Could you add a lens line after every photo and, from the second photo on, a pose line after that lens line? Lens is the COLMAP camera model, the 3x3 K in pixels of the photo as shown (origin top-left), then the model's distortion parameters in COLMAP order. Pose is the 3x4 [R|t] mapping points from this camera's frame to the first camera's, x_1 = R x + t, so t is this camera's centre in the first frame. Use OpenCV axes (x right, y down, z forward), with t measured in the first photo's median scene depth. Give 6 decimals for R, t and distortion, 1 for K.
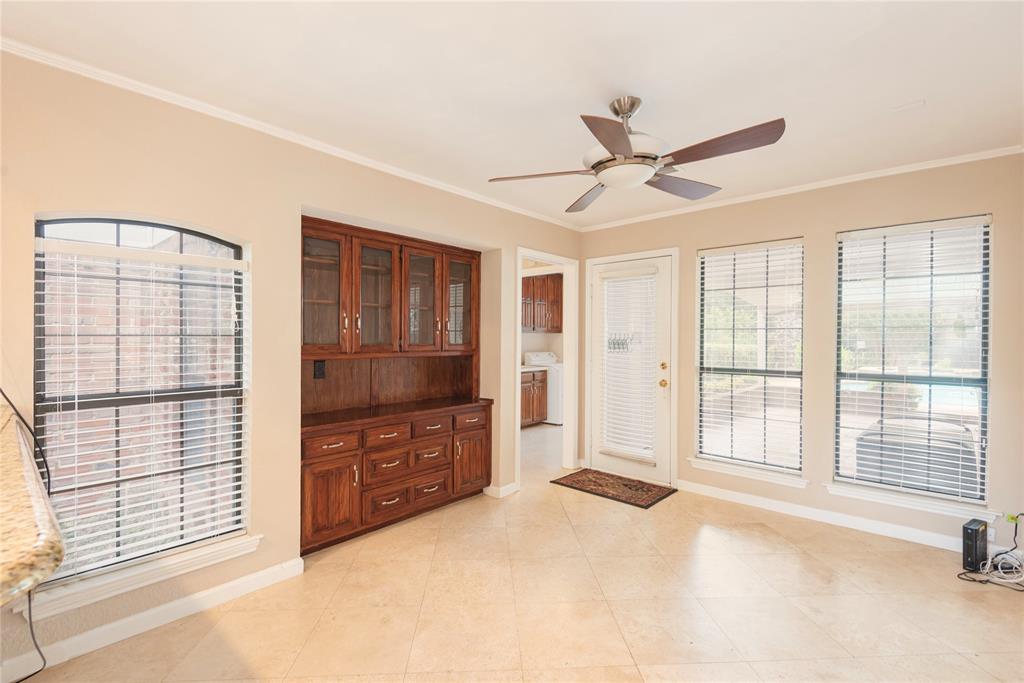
lens RADIAL K [[465.9, 0, 512.0], [0, 465.9, 341.5], [0, 0, 1]] dist [0.027982, -0.014700]
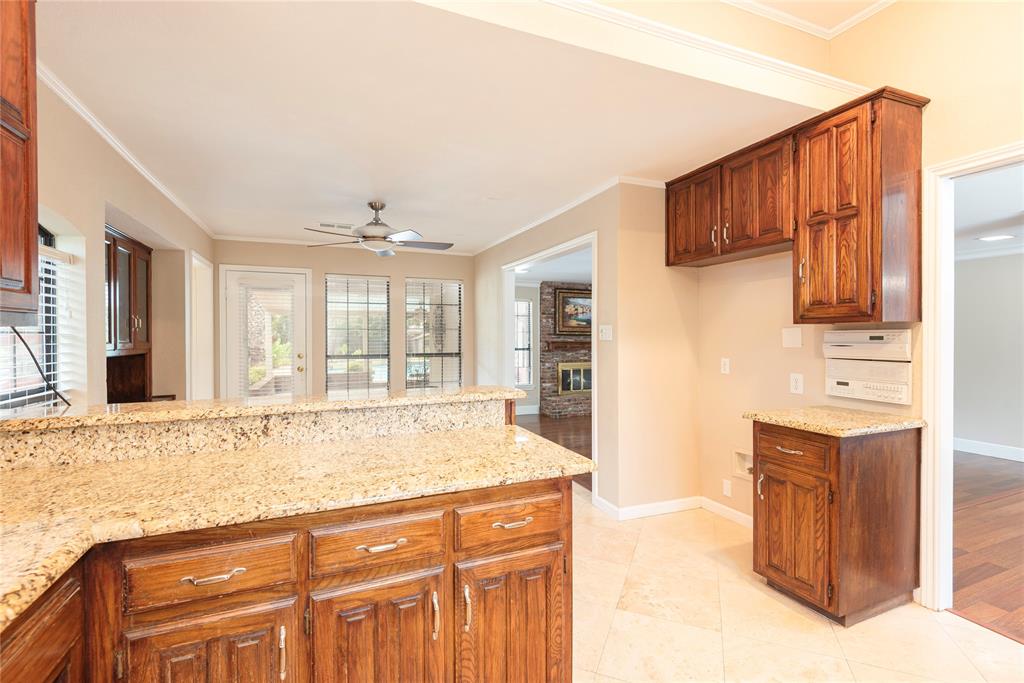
lens RADIAL K [[465.9, 0, 512.0], [0, 465.9, 341.5], [0, 0, 1]] dist [0.027982, -0.014700]
pose [[0.419736, -0.012803, 0.907556, -0.721619], [0.003860, 0.999917, 0.012320, -0.003640], [-0.907638, -0.001668, 0.419750, -0.130332]]
